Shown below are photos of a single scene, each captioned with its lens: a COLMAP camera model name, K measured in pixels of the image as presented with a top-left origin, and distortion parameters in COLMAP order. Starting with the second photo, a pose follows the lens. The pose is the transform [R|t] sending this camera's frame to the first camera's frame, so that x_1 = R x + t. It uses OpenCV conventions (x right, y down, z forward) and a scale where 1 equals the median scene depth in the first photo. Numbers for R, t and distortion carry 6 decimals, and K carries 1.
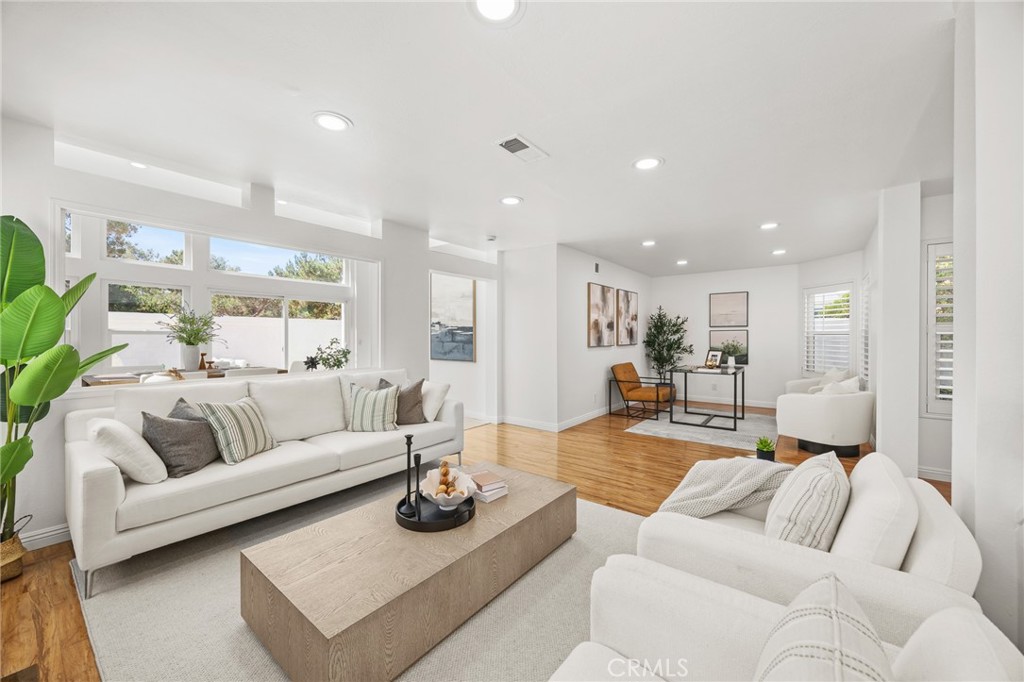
lens RADIAL K [[389.9, 0, 525.1], [0, 389.9, 335.7], [0, 0, 1]] dist [-0.007138, 0.000088]
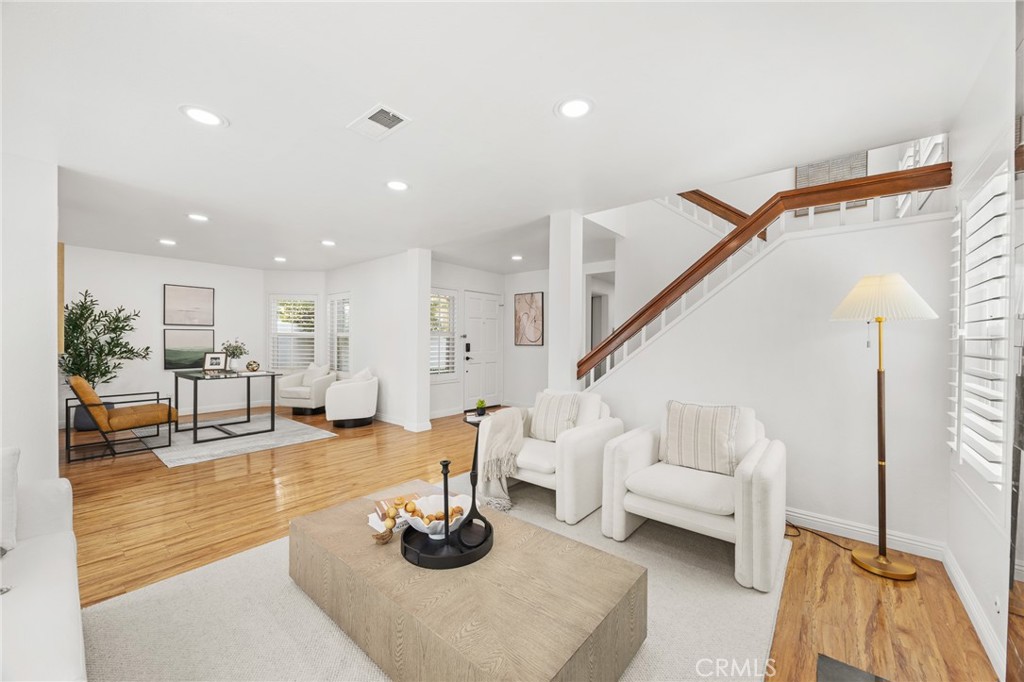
lens RADIAL K [[389.9, 0, 514.3], [0, 389.9, 342.9], [0, 0, 1]] dist [-0.007138, 0.000088]
pose [[0.042991, -0.008319, 0.999041, -0.438500], [-0.011982, 0.999889, 0.008841, -0.000233], [-0.999004, -0.012350, 0.042886, 0.332703]]
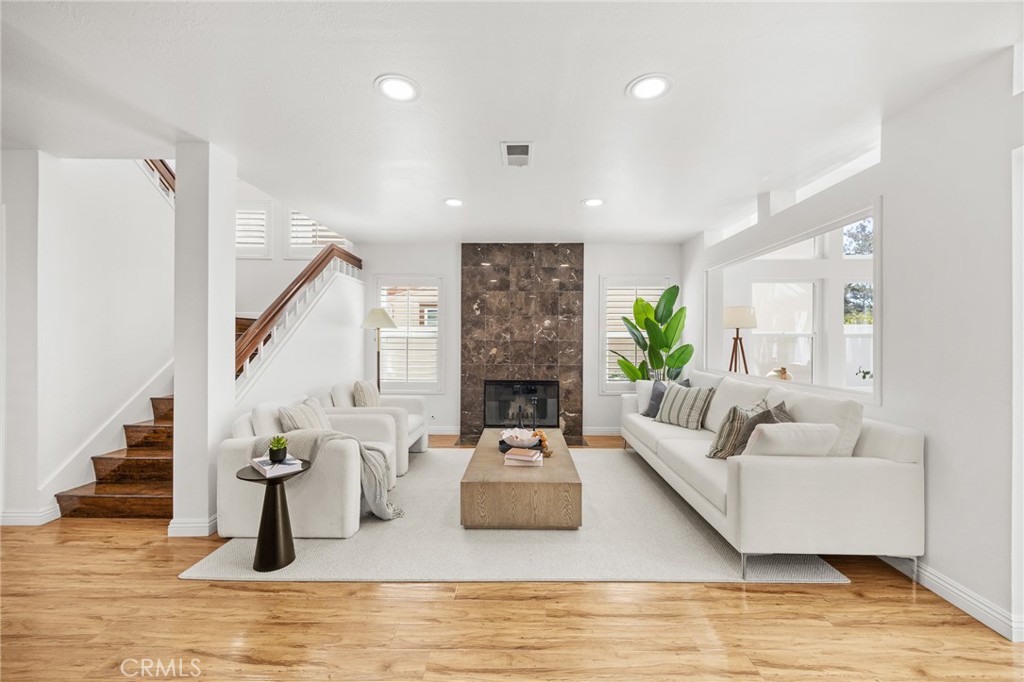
lens RADIAL K [[389.9, 0, 528.0], [0, 389.9, 340.2], [0, 0, 1]] dist [-0.007138, 0.000088]
pose [[-0.791367, -0.002791, -0.611335, 0.298661], [-0.001780, 0.999996, -0.002261, 0.003486], [0.611338, -0.000701, -0.791369, 0.922837]]
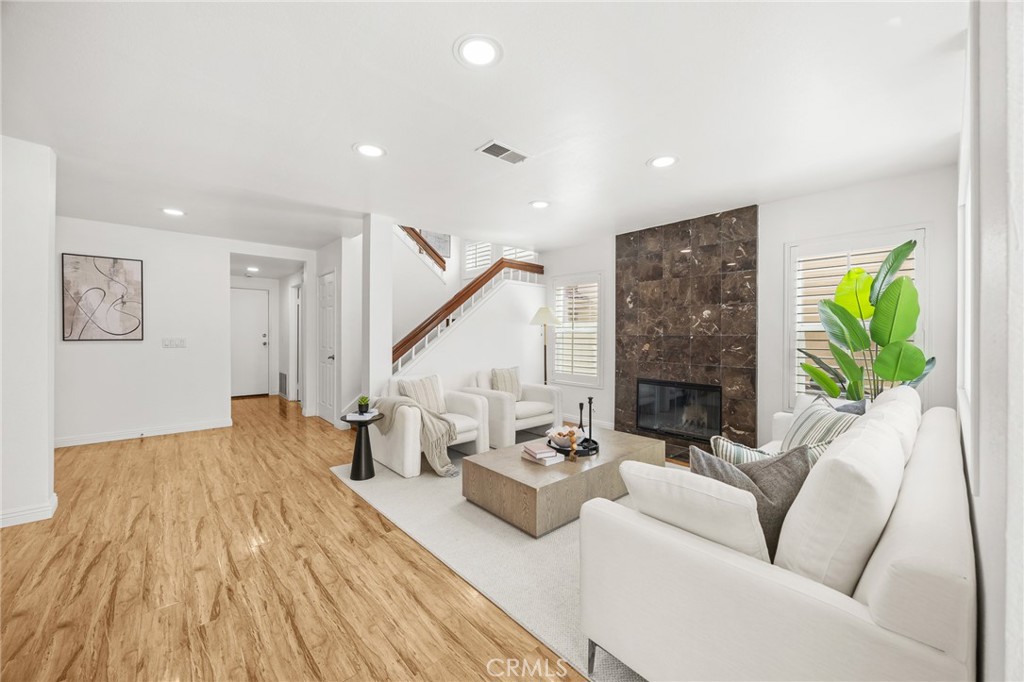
lens RADIAL K [[389.9, 0, 527.2], [0, 389.9, 334.6], [0, 0, 1]] dist [-0.007138, 0.000088]
pose [[-0.986326, -0.004301, 0.164750, -0.123823], [-0.005352, 0.999968, -0.005941, 0.007163], [-0.164720, -0.006742, -0.986317, 1.023758]]
